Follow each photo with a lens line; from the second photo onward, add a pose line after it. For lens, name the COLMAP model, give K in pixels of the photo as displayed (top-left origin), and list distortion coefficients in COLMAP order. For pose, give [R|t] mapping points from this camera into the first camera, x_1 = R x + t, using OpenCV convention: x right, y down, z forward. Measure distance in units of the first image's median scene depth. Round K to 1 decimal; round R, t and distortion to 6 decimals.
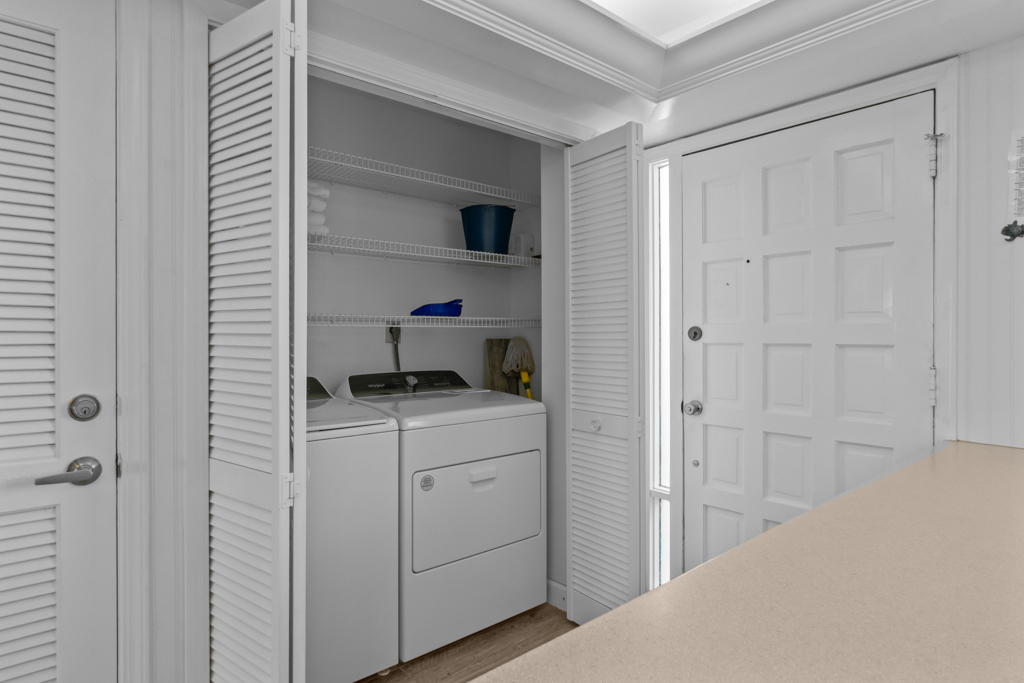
lens RADIAL K [[558.3, 0, 509.5], [0, 558.3, 338.9], [0, 0, 1]] dist [-0.008442, 0.005864]
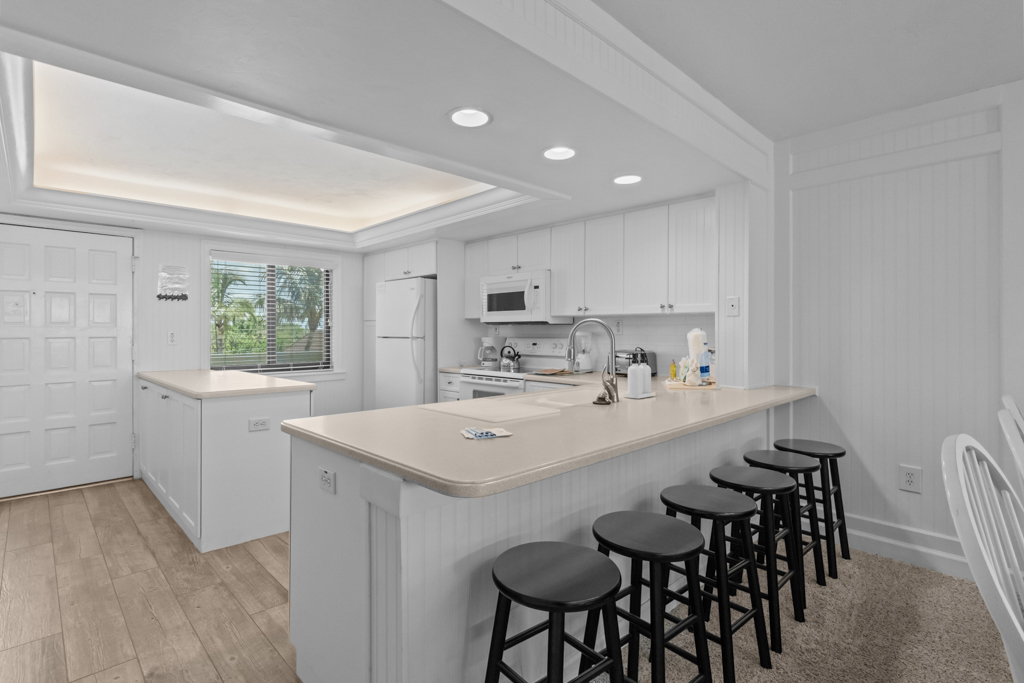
lens RADIAL K [[500.7, 0, 497.7], [0, 500.7, 331.9], [0, 0, 1]] dist [-0.004399, 0.002557]
pose [[-0.046110, 0.001684, 0.998935, -1.254752], [0.008834, 0.999960, -0.001278, 0.004949], [-0.998897, 0.008765, -0.046123, -0.444420]]
